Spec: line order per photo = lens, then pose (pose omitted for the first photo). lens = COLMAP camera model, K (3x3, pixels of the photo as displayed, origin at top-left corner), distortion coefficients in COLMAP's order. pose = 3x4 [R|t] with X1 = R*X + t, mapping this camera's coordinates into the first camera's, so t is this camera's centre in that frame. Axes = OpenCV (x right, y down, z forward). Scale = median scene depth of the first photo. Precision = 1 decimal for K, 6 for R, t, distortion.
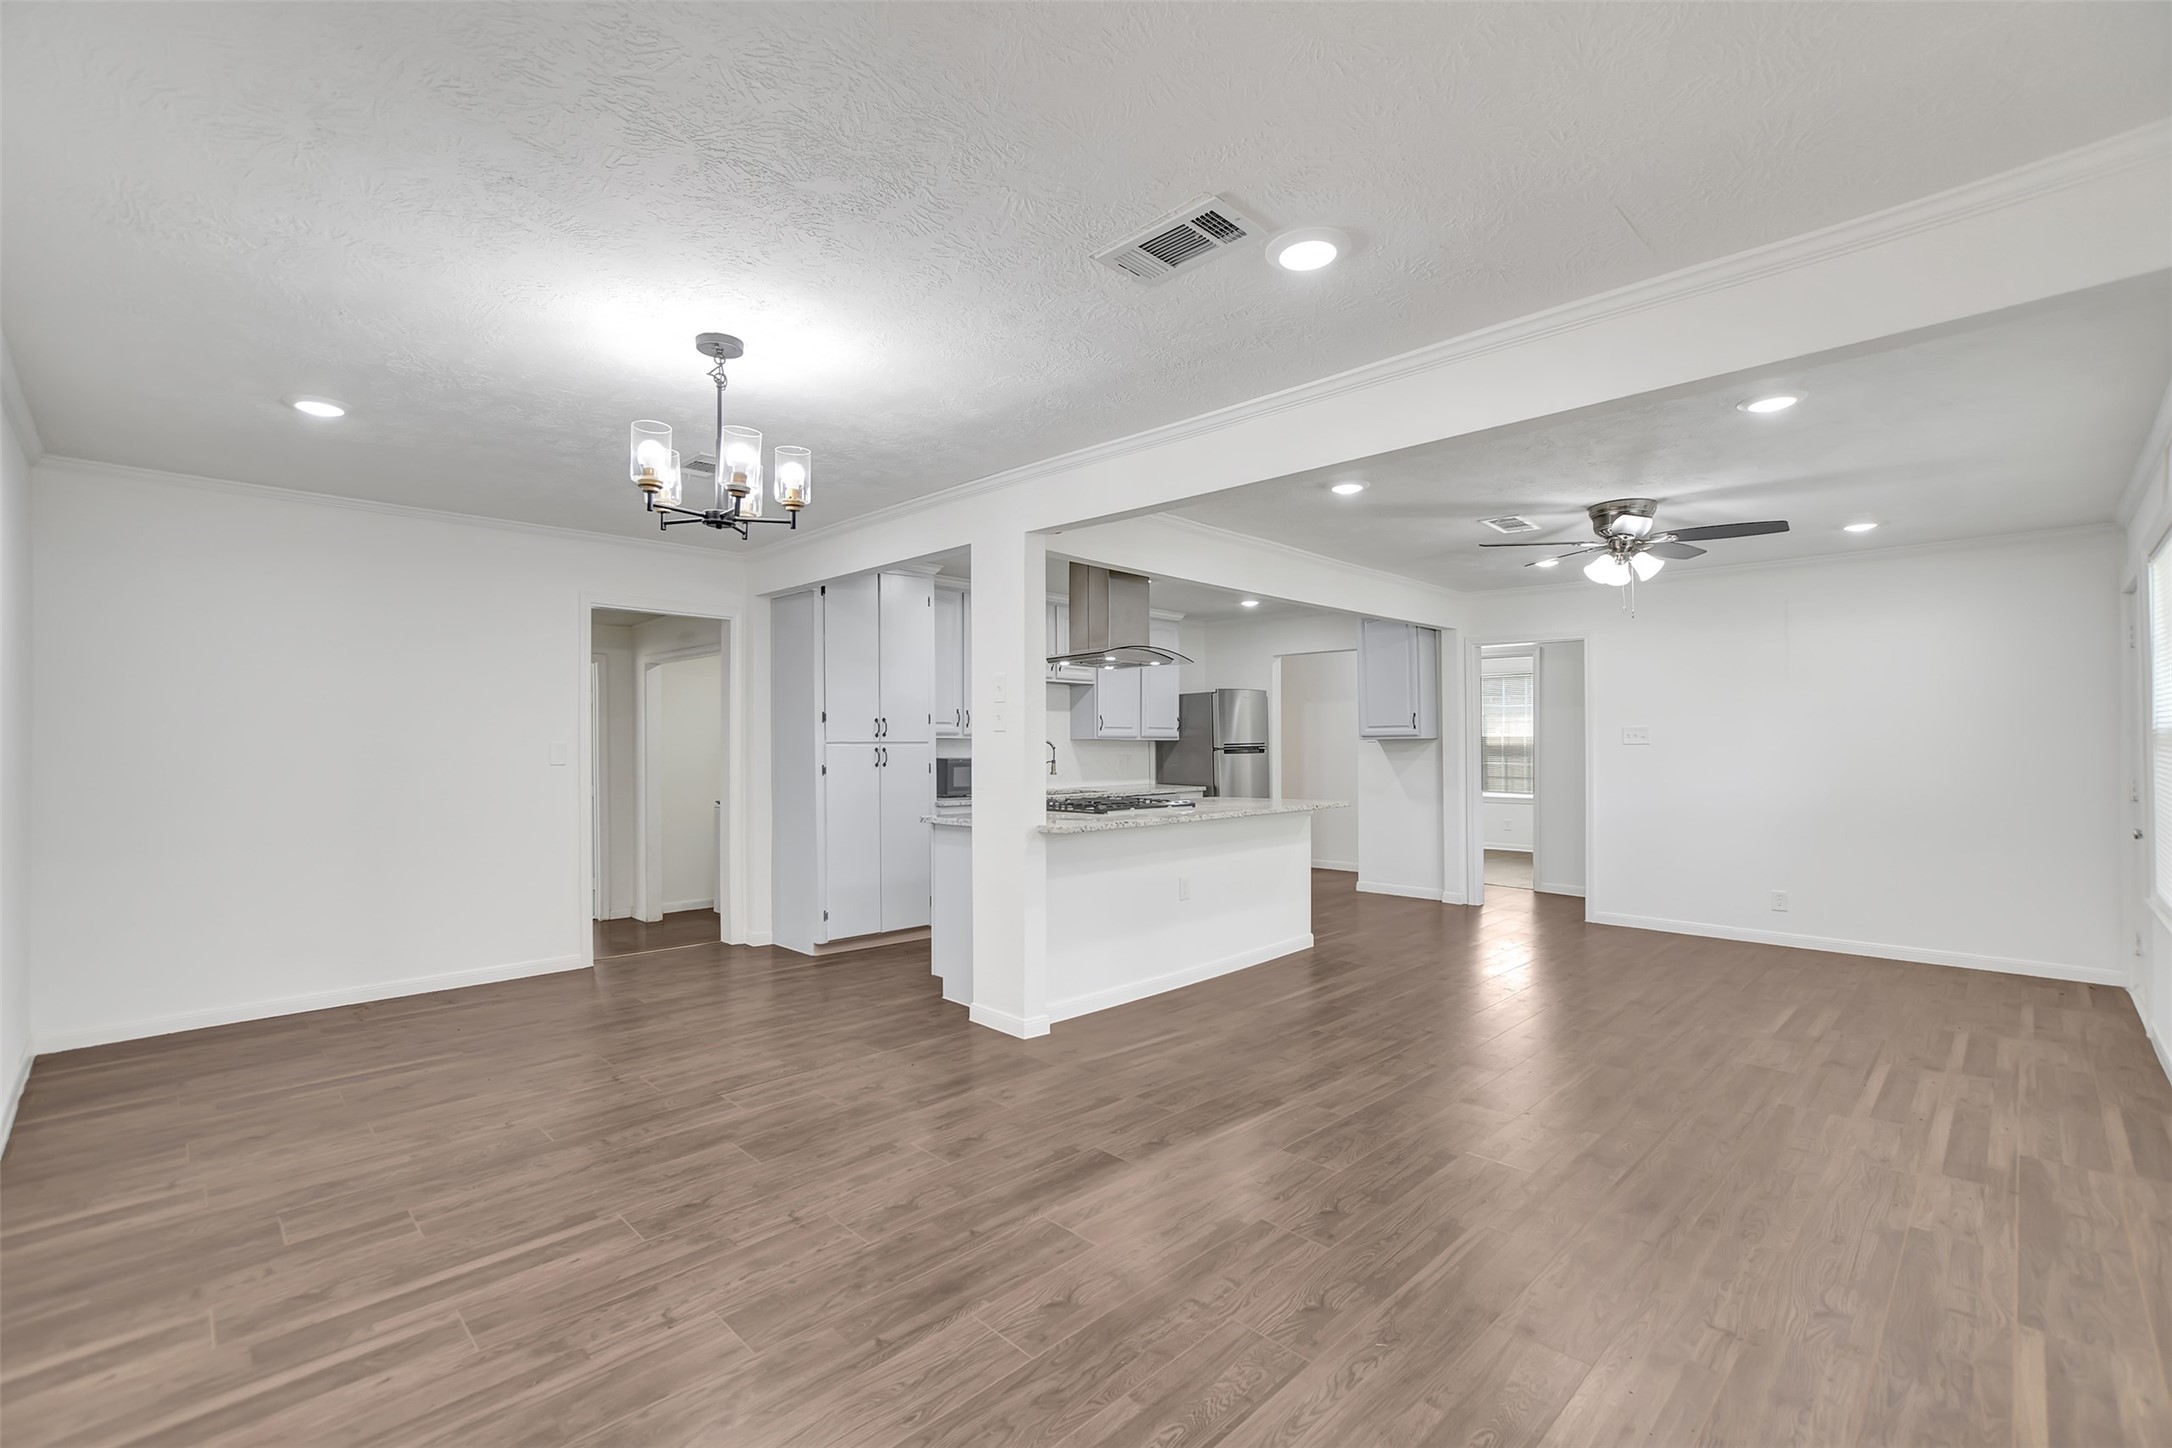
lens RADIAL K [[951.3, 0, 1079.4], [0, 951.3, 732.5], [0, 0, 1]] dist [-0.016238, 0.005052]
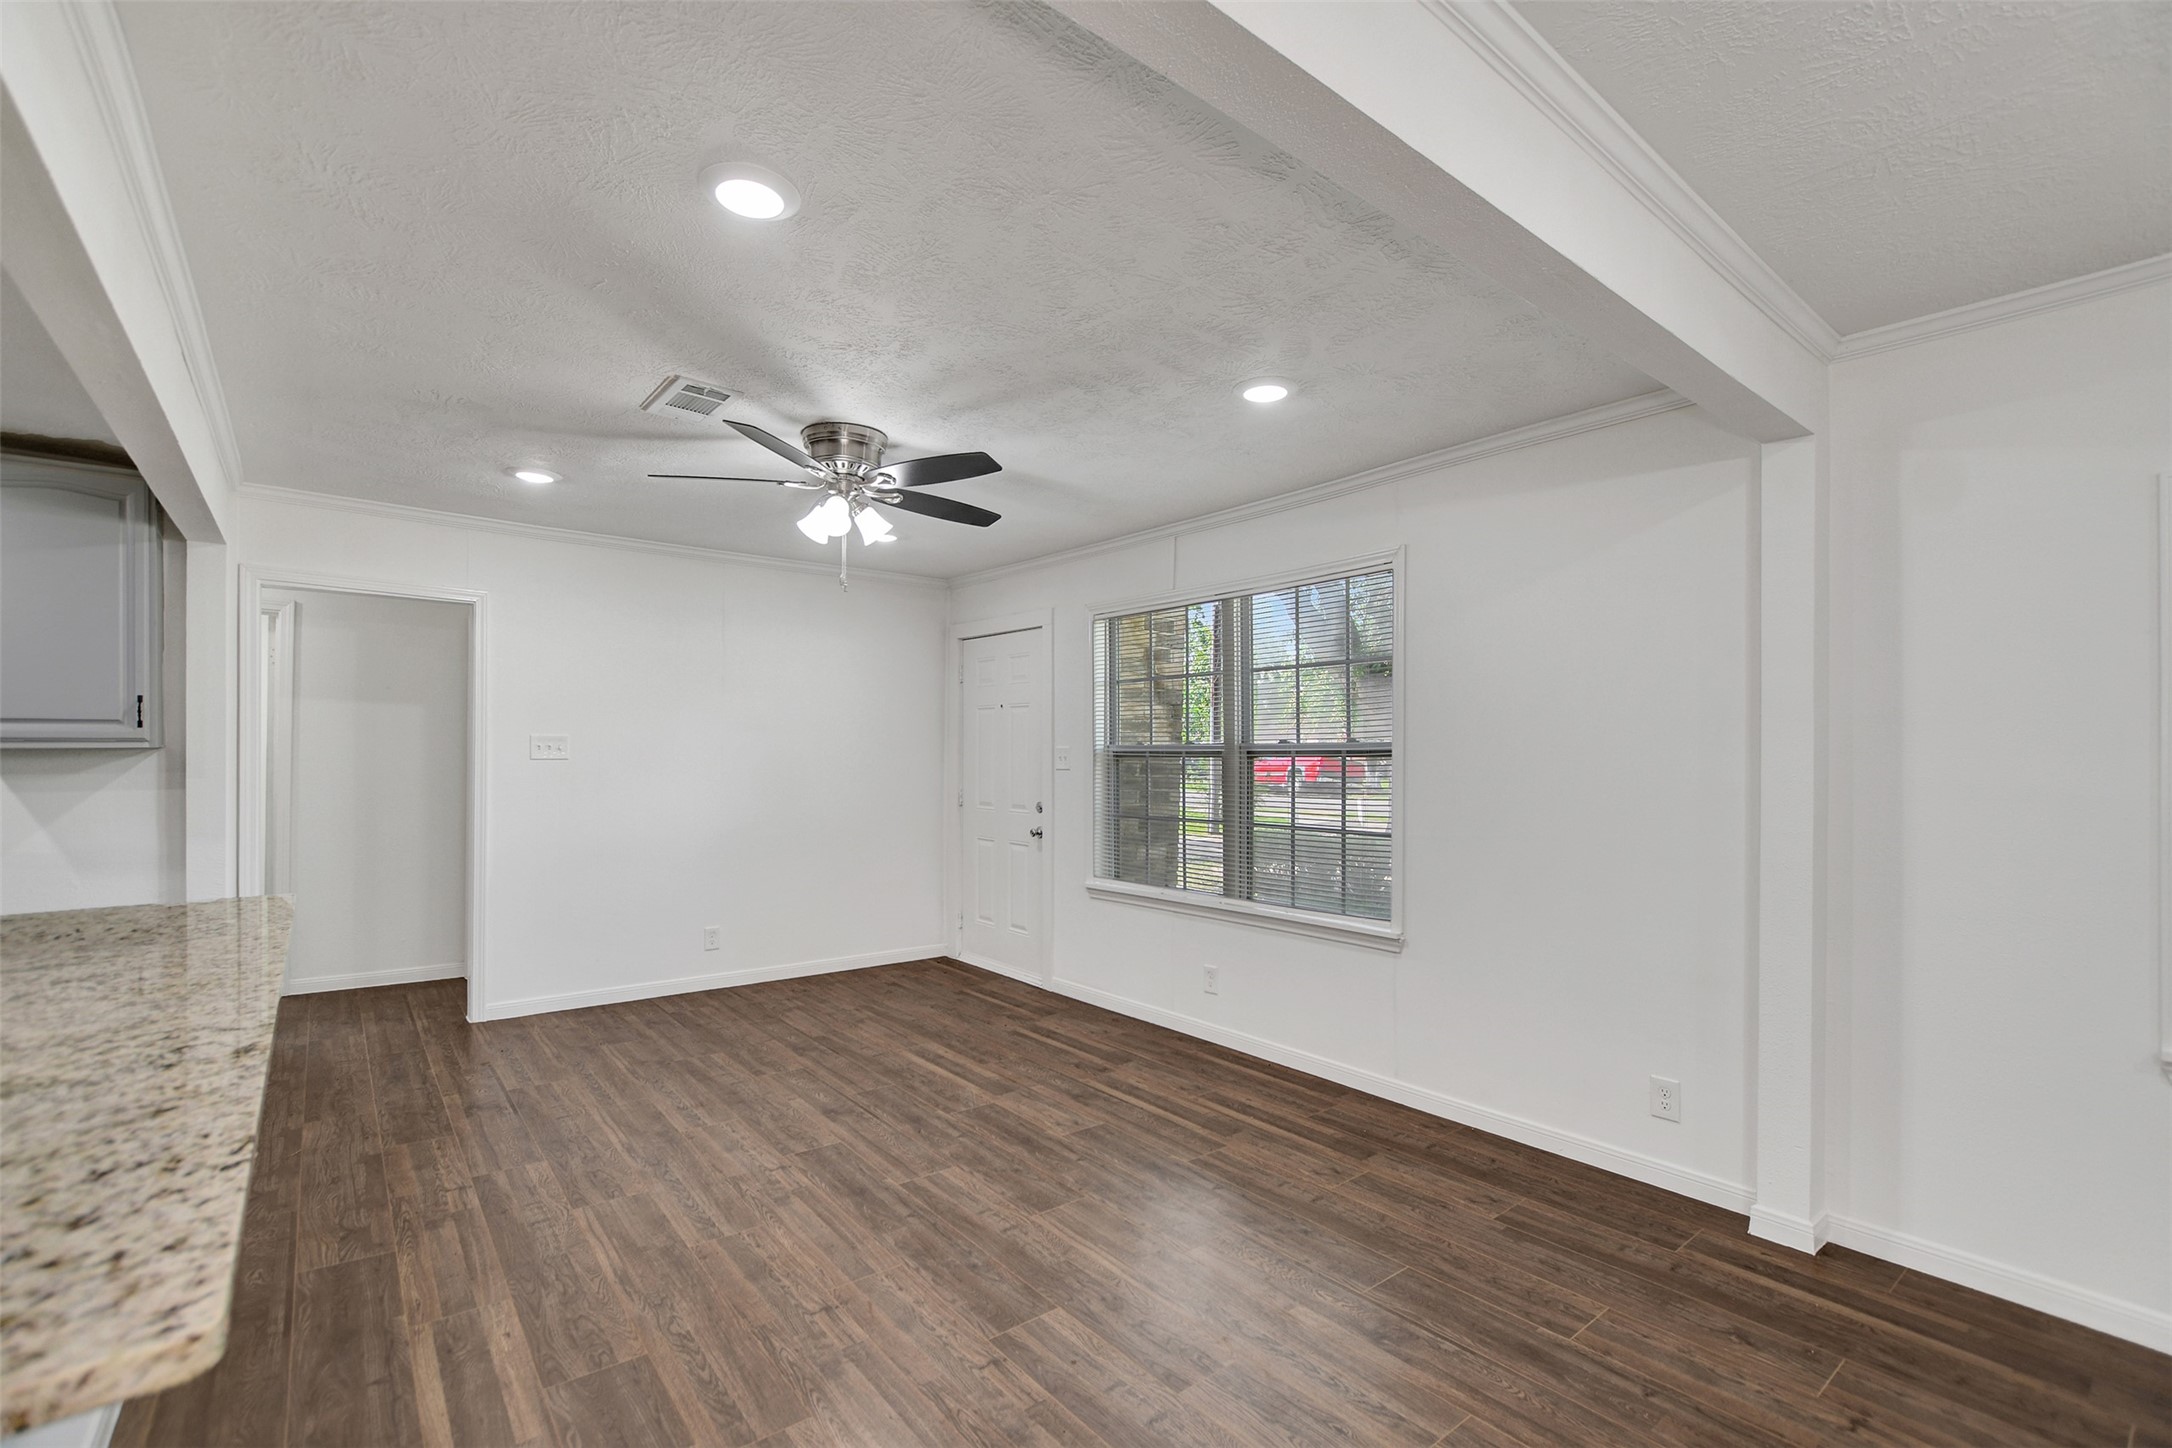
lens RADIAL K [[955.3, 0, 1080.8], [0, 955.3, 750.7], [0, 0, 1]] dist [-0.015704, 0.004863]
pose [[0.107324, 0.006434, 0.994203, -0.168000], [-0.018055, 0.999827, -0.004521, 0.003026], [-0.994060, -0.017465, 0.107421, 0.919884]]
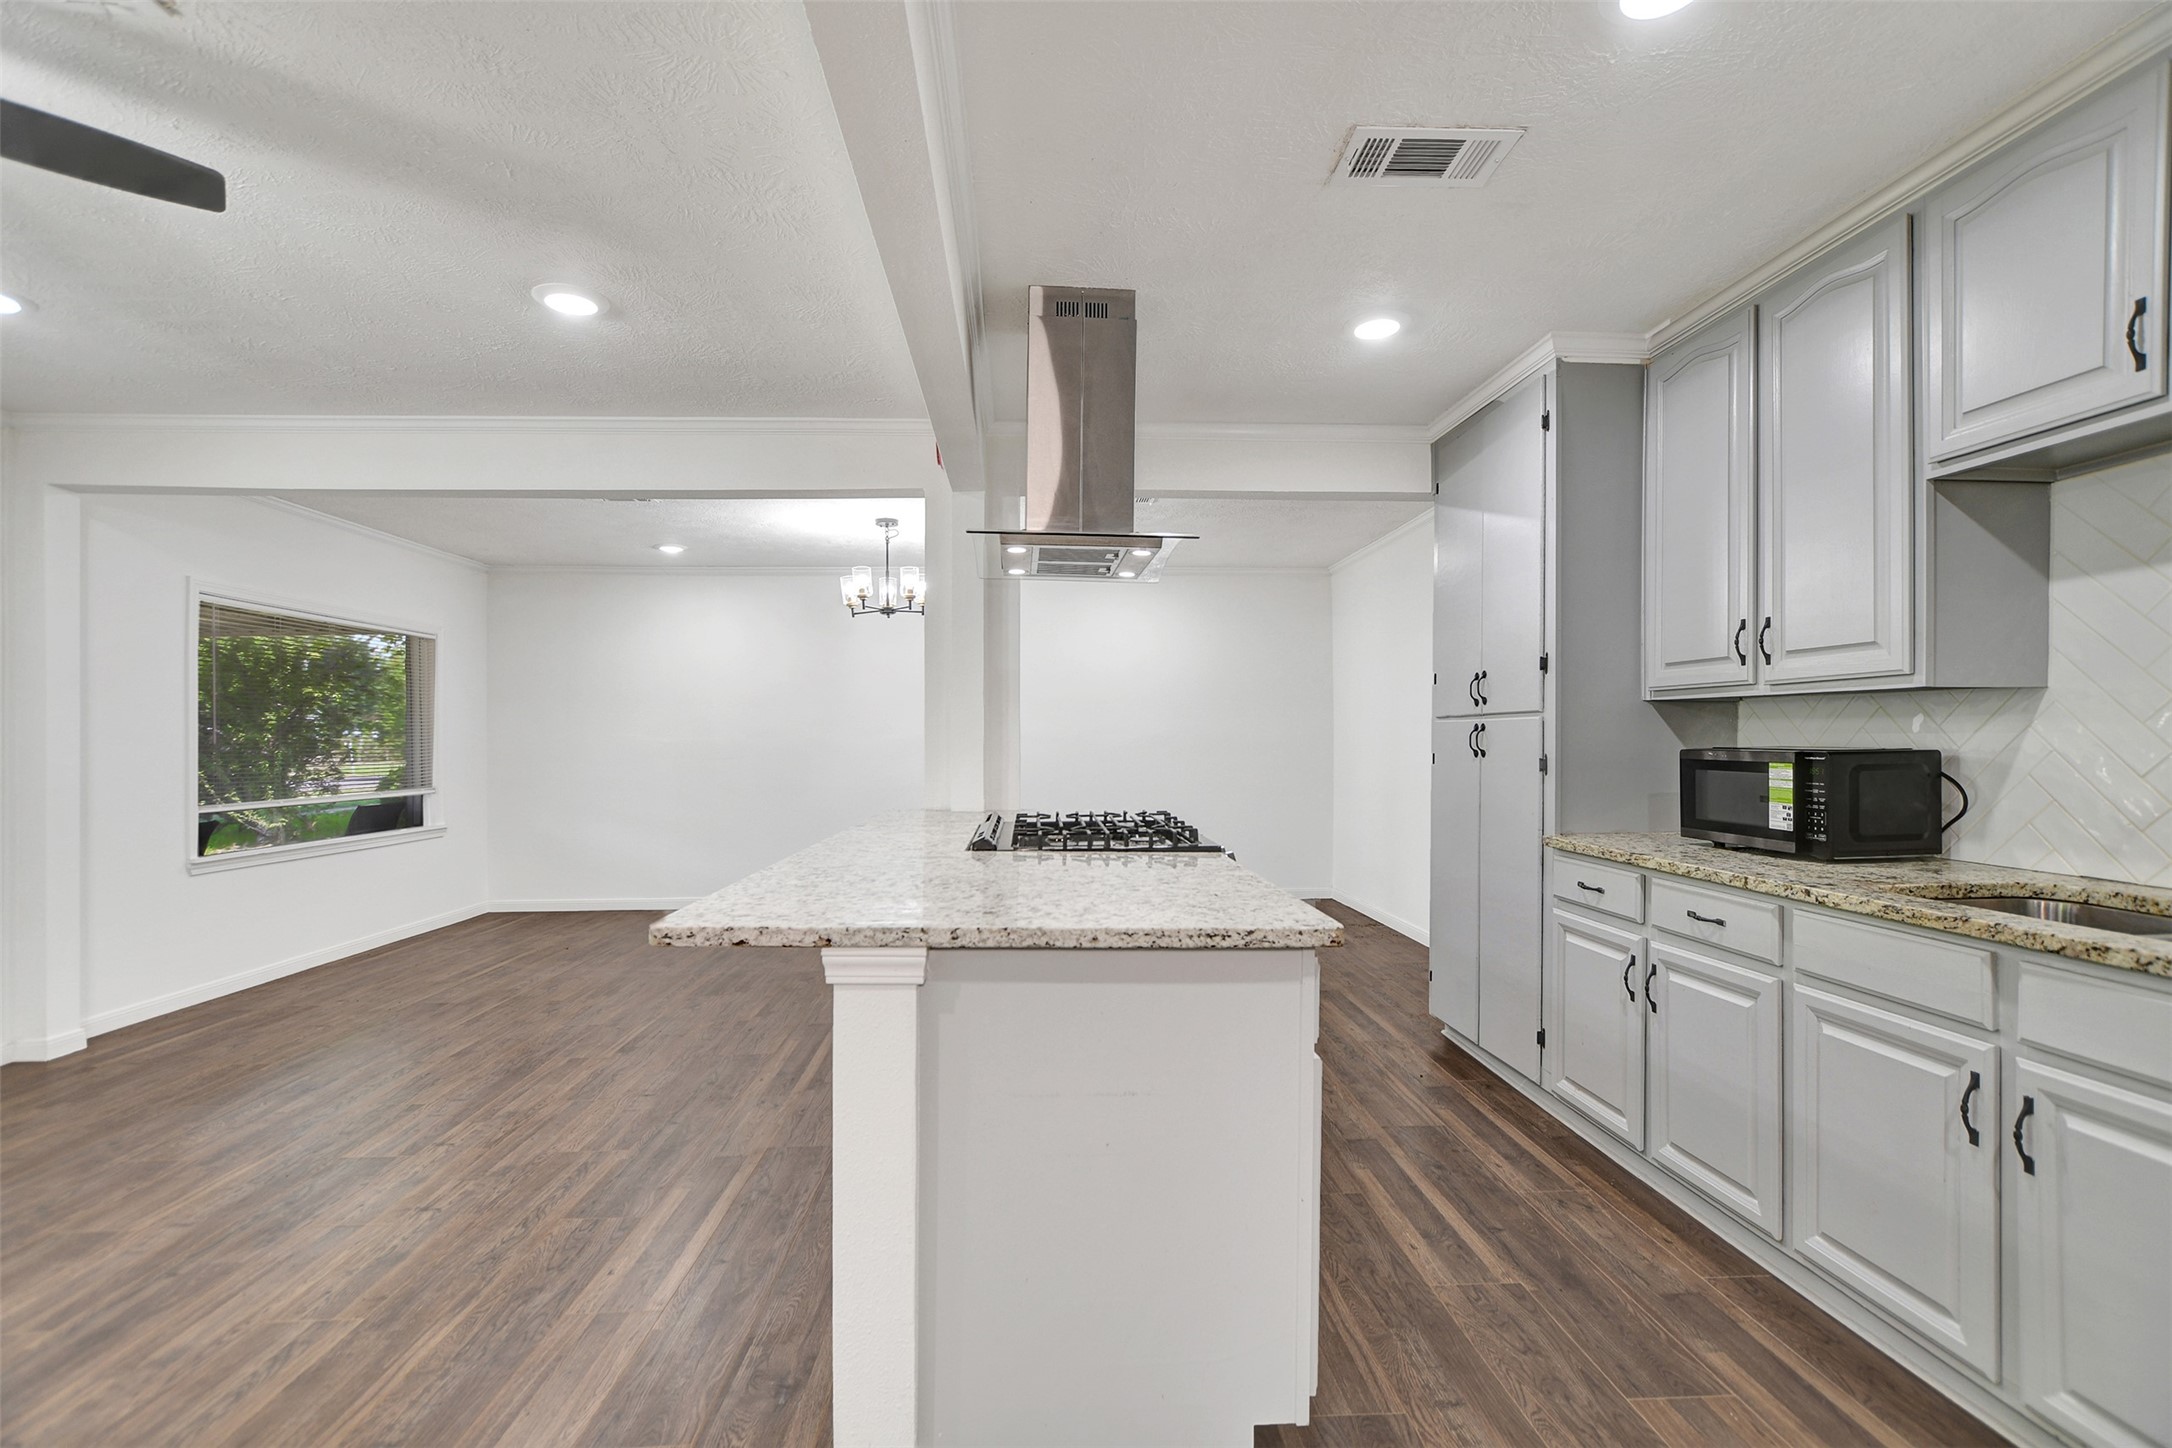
lens RADIAL K [[951.3, 0, 1079.4], [0, 951.3, 732.5], [0, 0, 1]] dist [-0.016238, 0.005052]
pose [[-0.666163, -0.001838, -0.745804, 0.608683], [0.011213, 0.999859, -0.012480, 0.041157], [0.745722, -0.016677, -0.666048, 1.925133]]
